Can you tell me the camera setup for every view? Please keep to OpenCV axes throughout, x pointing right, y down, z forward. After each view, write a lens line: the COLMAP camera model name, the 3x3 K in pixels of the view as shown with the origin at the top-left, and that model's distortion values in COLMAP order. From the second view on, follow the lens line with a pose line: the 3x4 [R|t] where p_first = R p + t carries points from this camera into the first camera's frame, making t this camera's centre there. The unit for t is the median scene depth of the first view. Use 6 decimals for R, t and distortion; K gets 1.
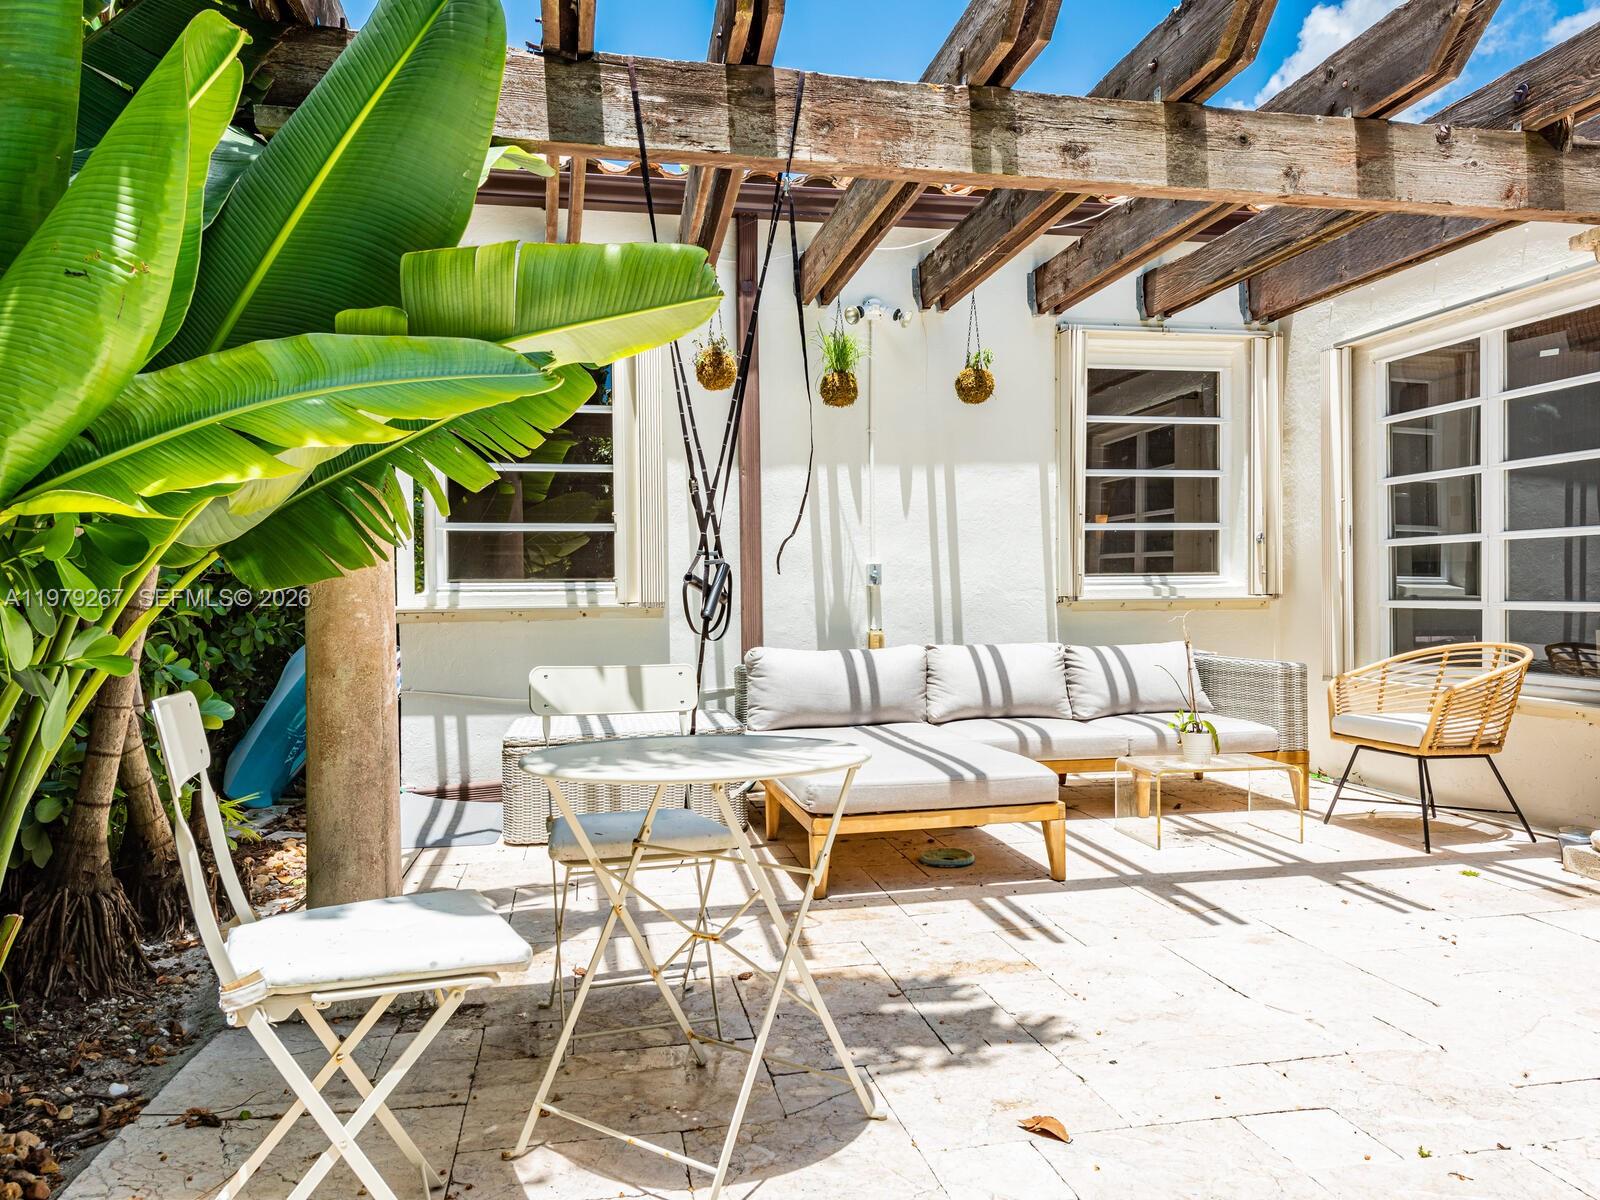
lens RADIAL K [[1139.8, 0, 800.0], [0, 1139.8, 600.0], [0, 0, 1]] dist [0.047858, -0.000555]
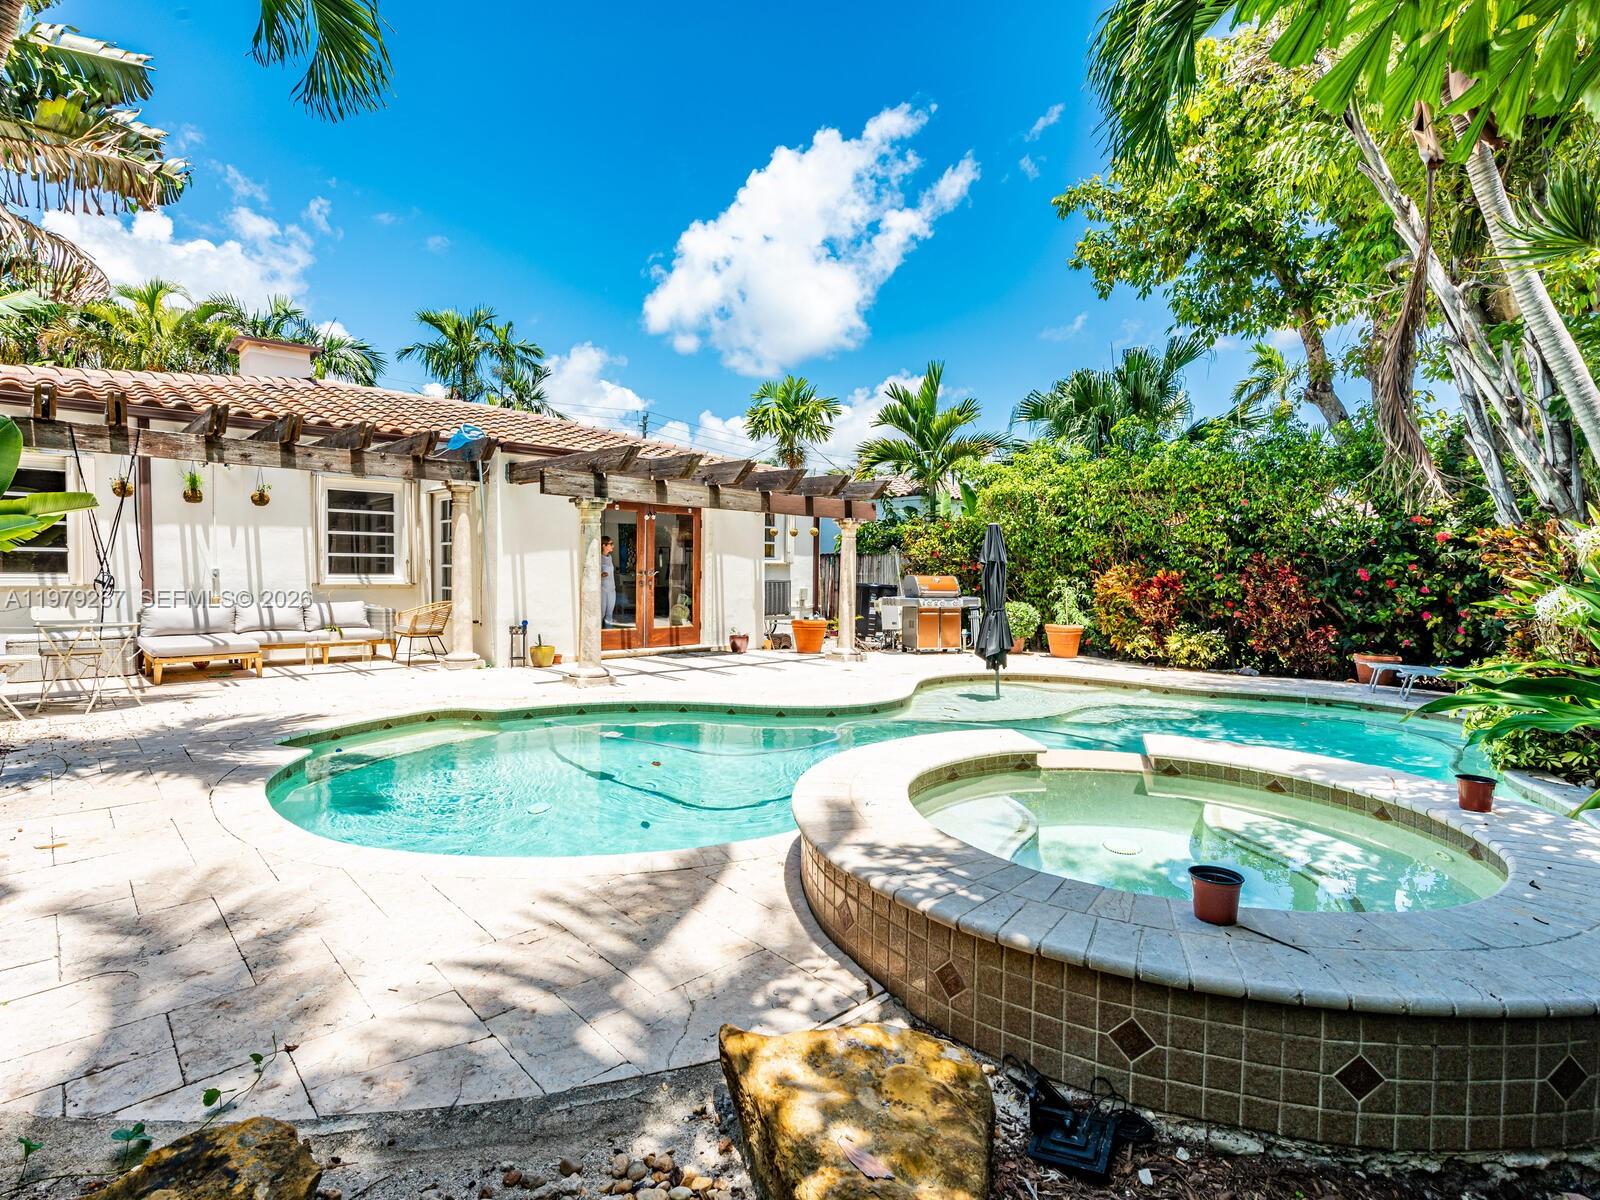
lens RADIAL K [[790.3, 0, 800.0], [0, 790.3, 600.0], [0, 0, 1]] dist [-0.000847, -0.001015]
pose [[0.837539, -0.000118, 0.546377, 0.211095], [-0.016030, 0.999564, 0.024789, -0.030183], [-0.546142, -0.029520, 0.837172, -1.173891]]
